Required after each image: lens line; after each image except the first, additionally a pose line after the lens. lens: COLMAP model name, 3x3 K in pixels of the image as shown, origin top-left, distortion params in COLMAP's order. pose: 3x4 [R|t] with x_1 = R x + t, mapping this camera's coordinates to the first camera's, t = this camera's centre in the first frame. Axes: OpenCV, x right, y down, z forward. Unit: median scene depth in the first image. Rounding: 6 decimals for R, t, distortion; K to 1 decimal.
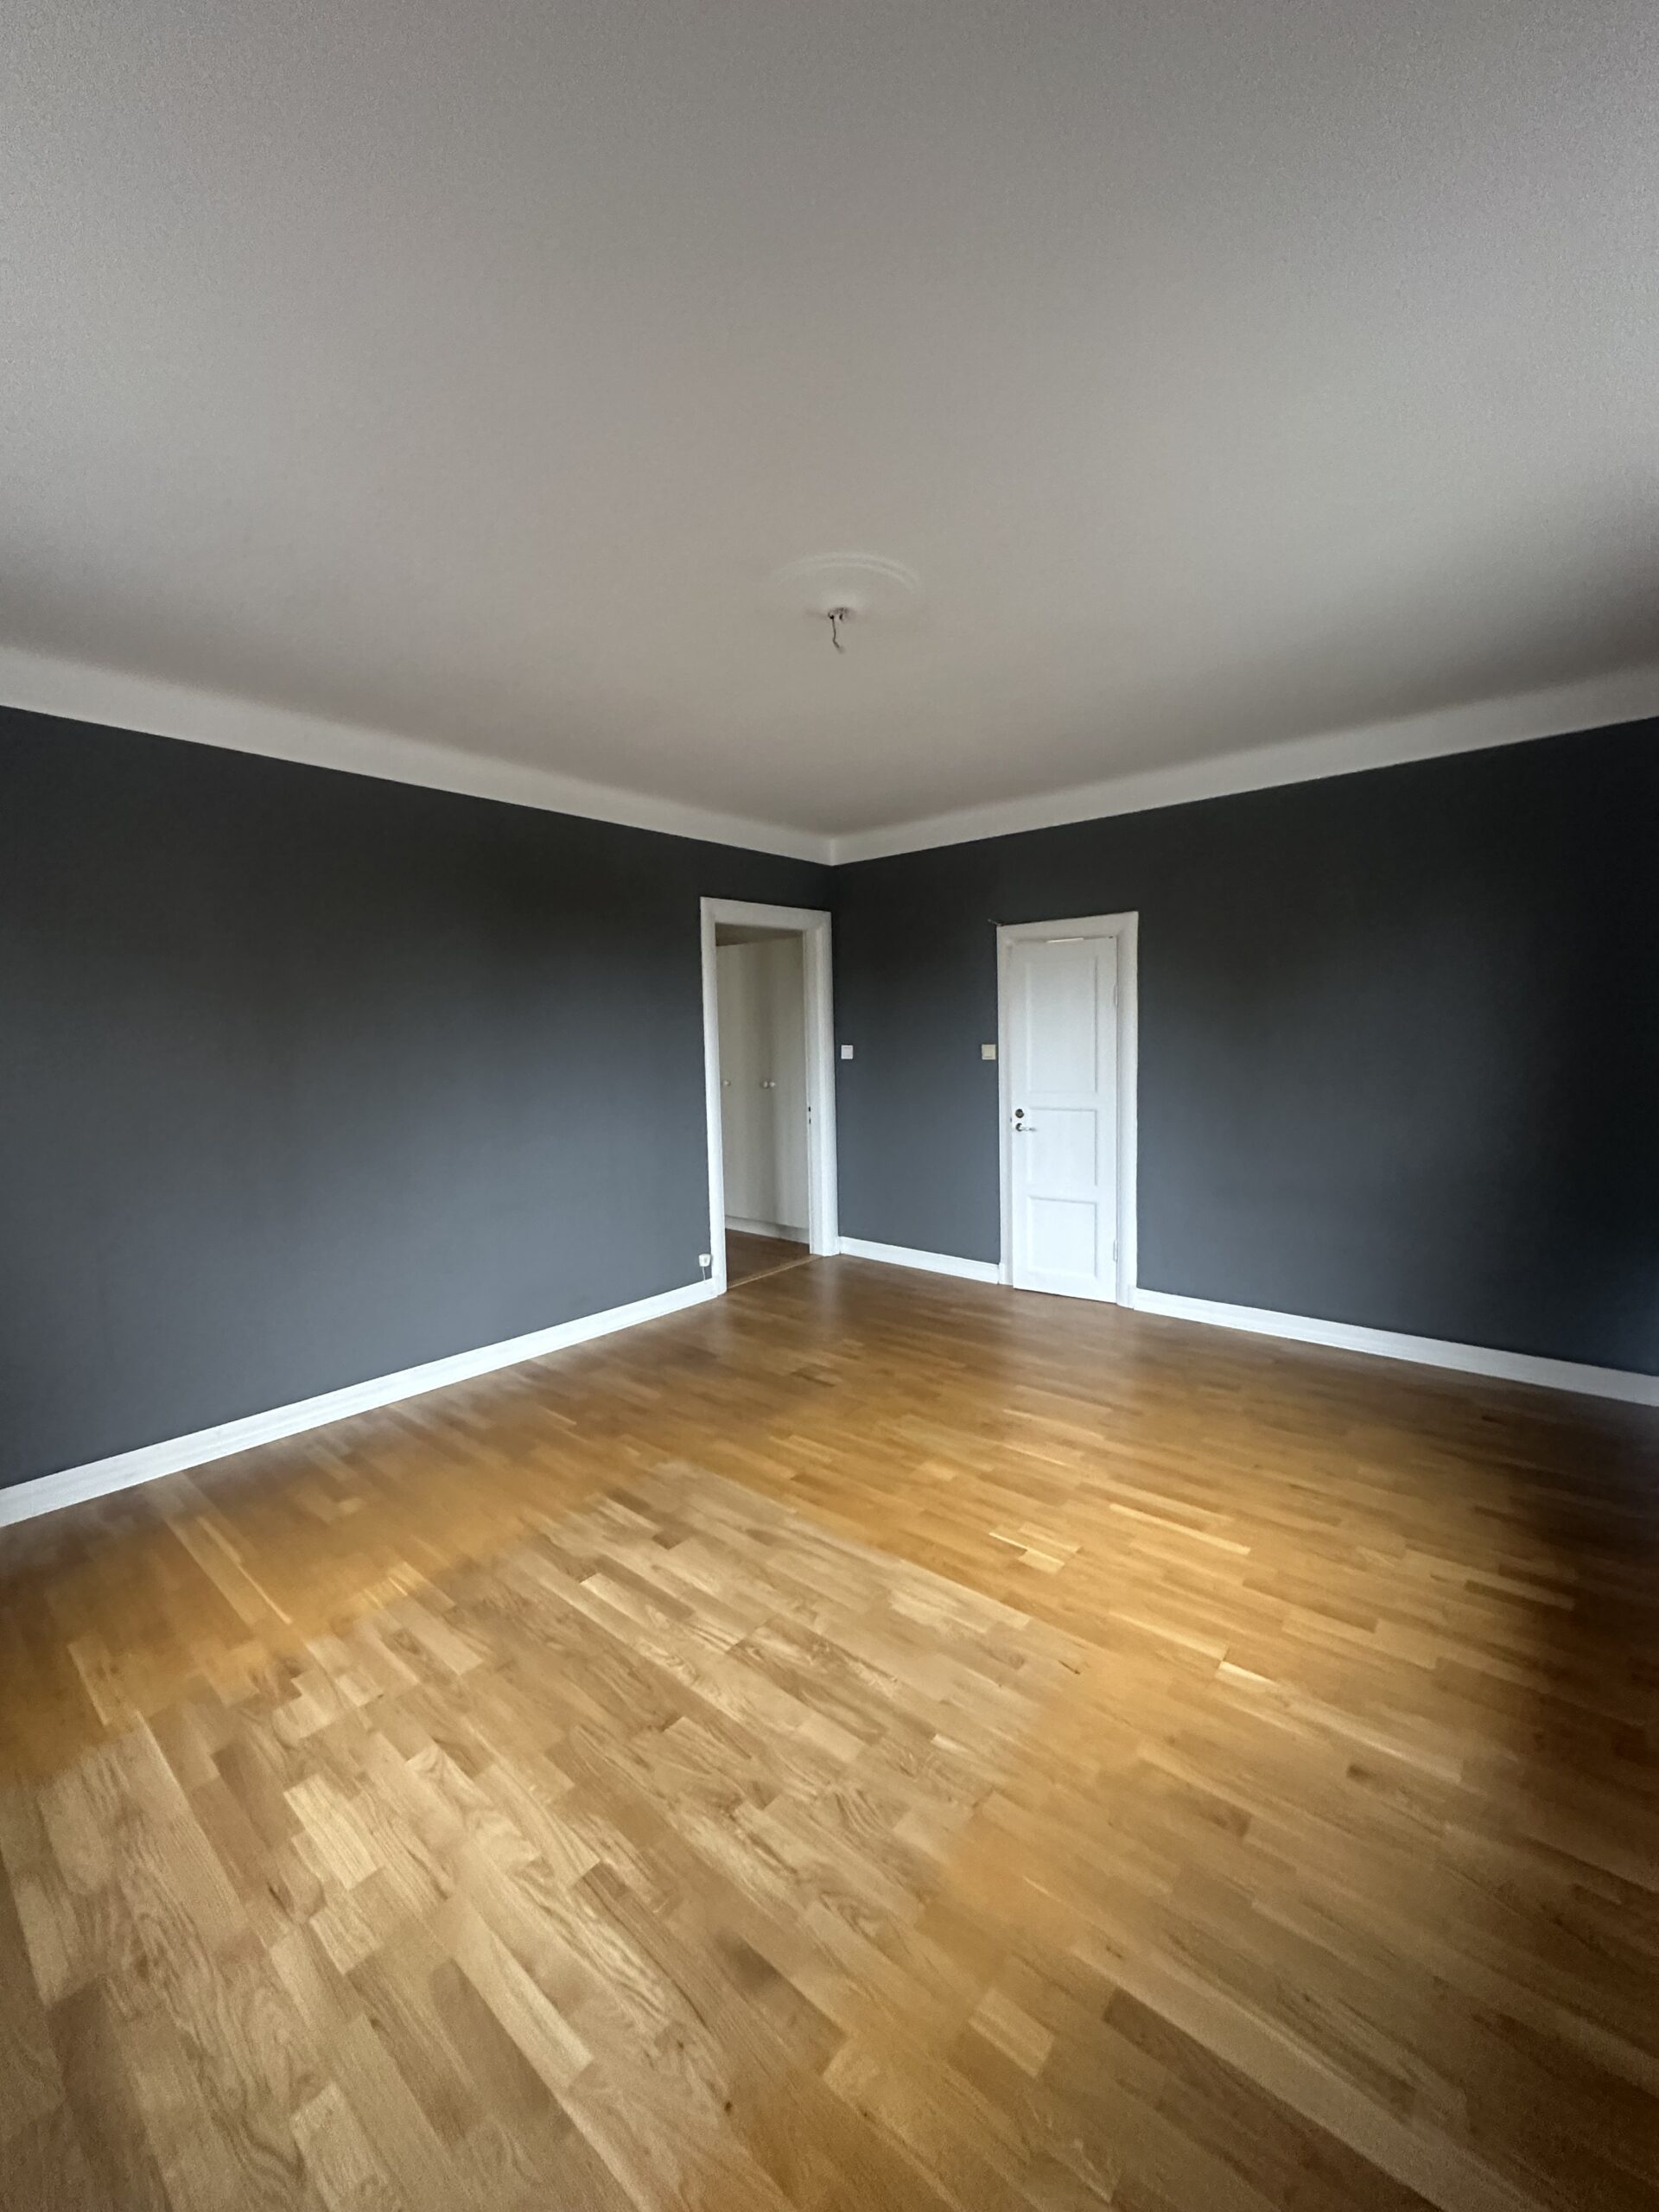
lens RADIAL K [[877.6, 0, 829.5], [0, 877.6, 1106.0], [0, 0, 1]] dist [0.000710, 0.000250]
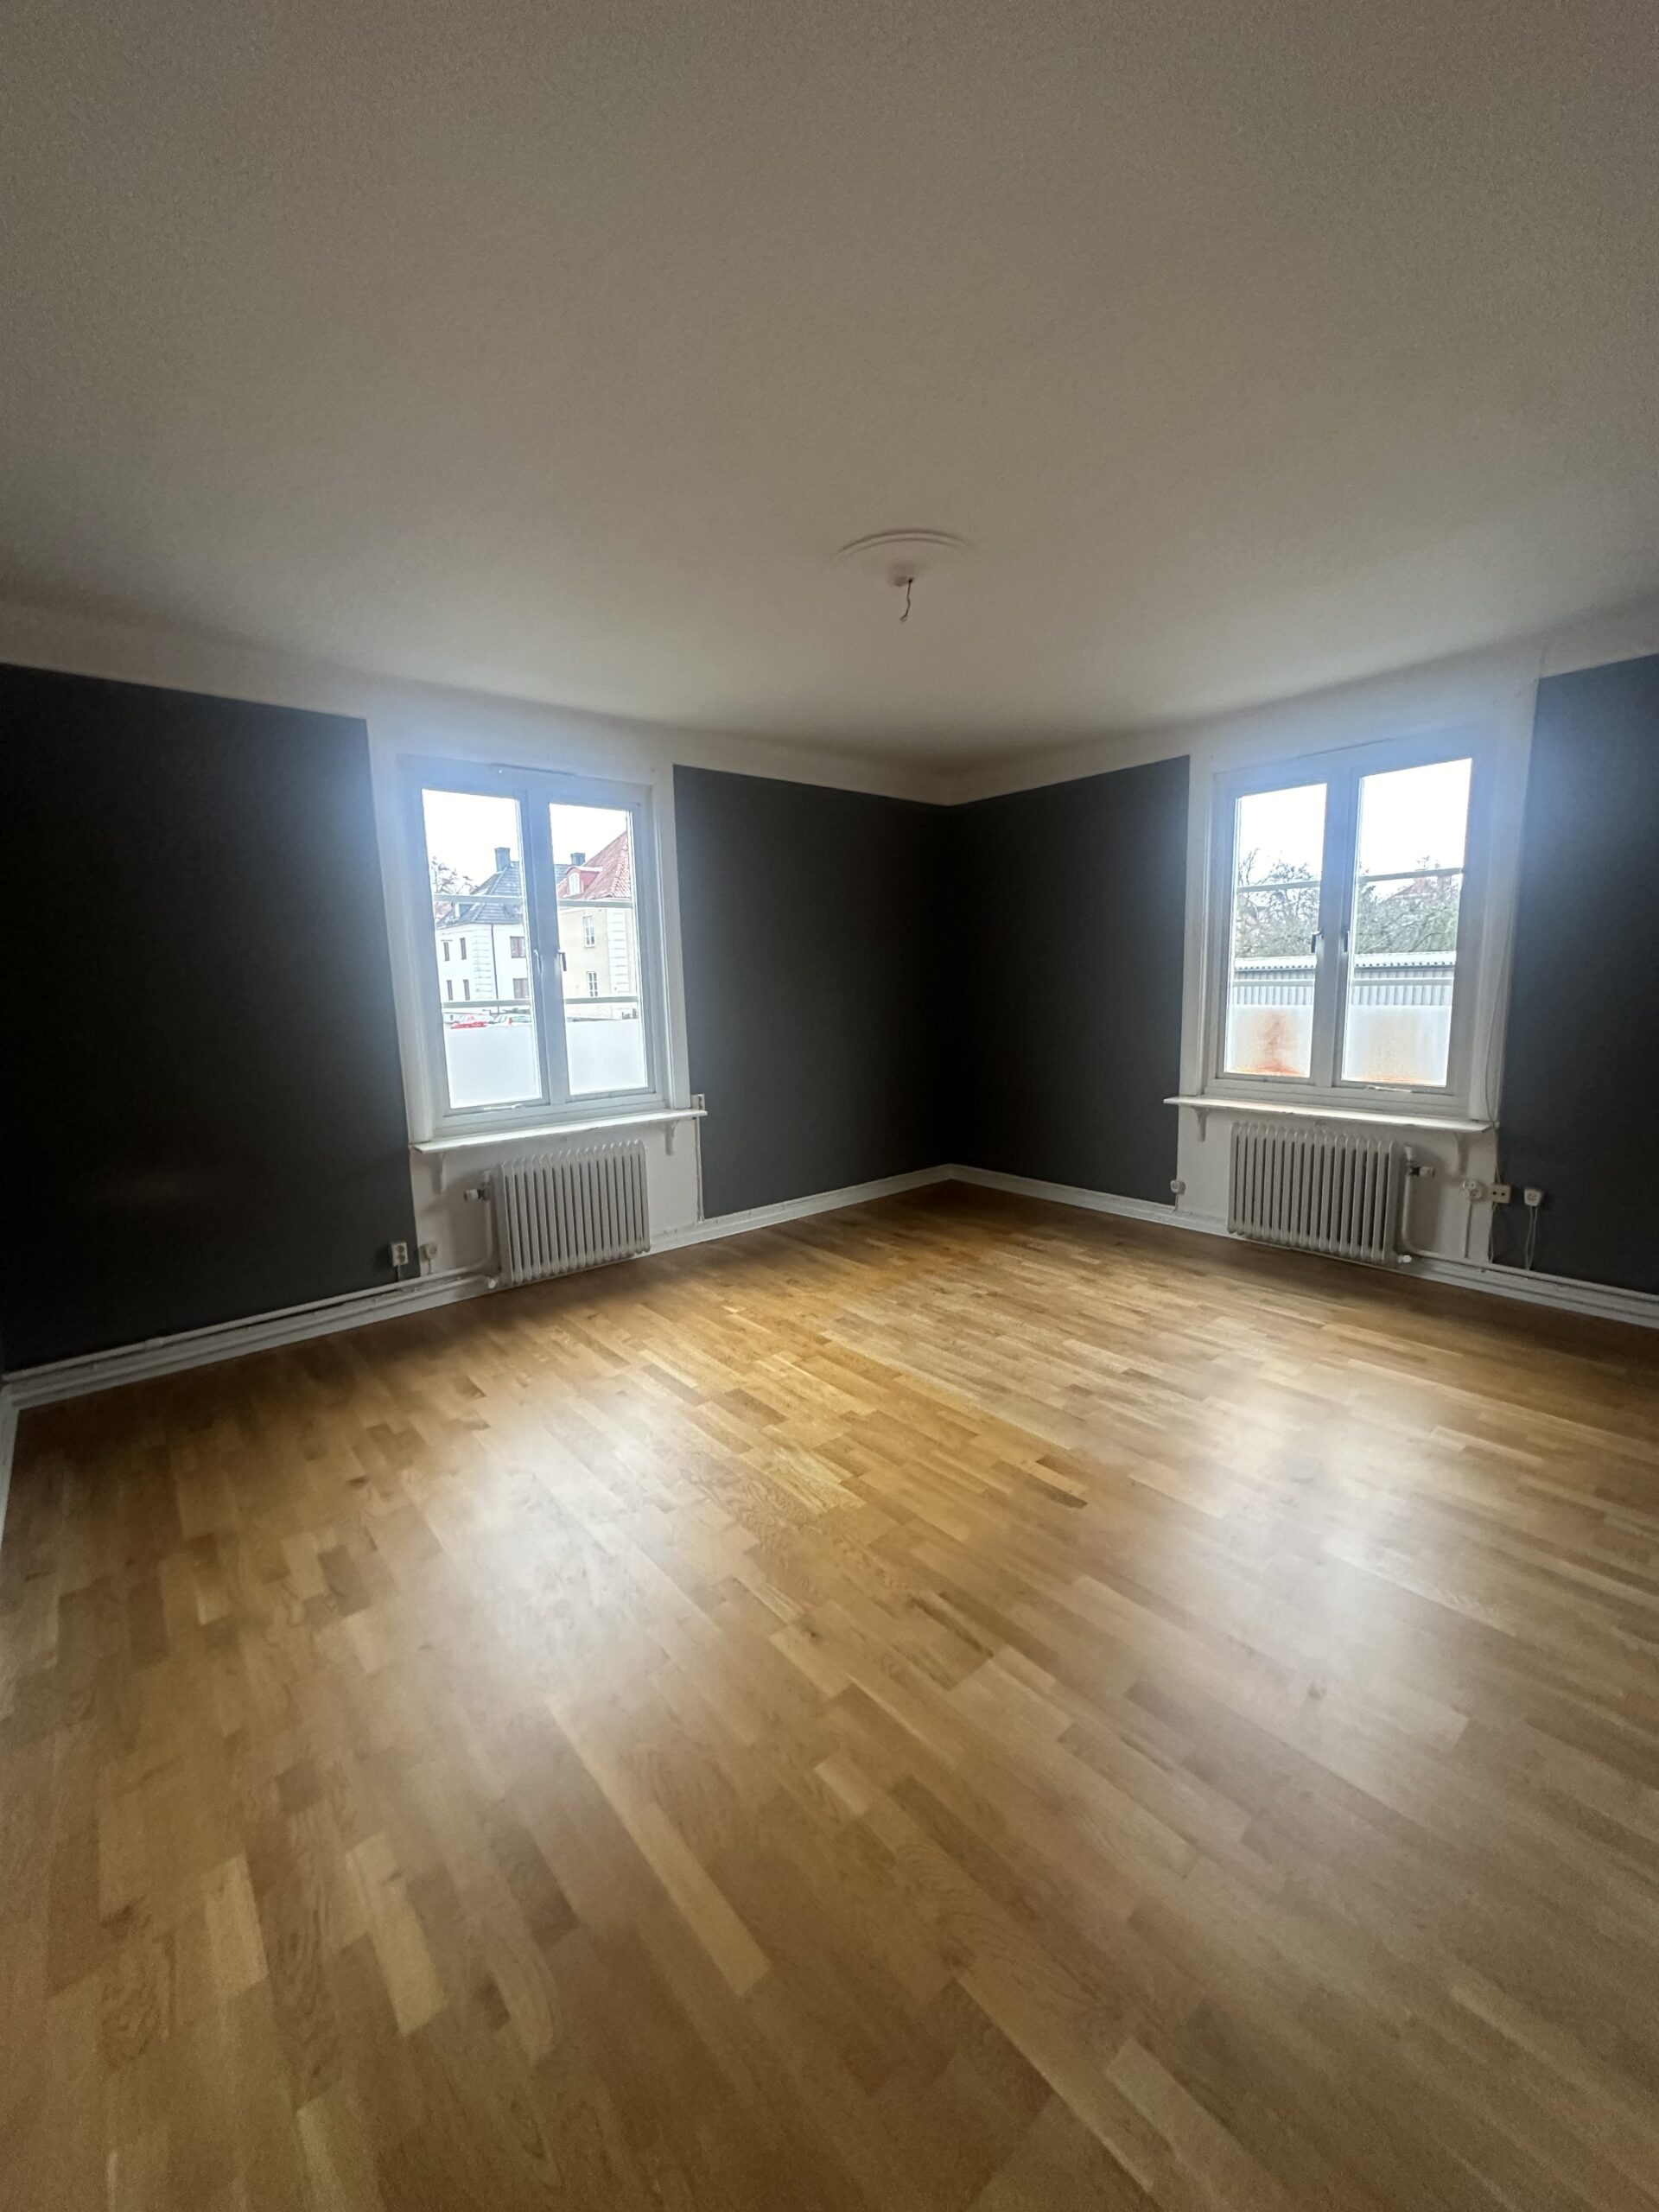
lens RADIAL K [[877.6, 0, 829.5], [0, 877.6, 1106.0], [0, 0, 1]] dist [0.000710, 0.000250]
pose [[-0.985970, 0.022945, 0.165336, -0.078543], [0.060464, 0.972333, 0.225636, -0.224237], [-0.155585, 0.232468, -0.960079, 2.925384]]
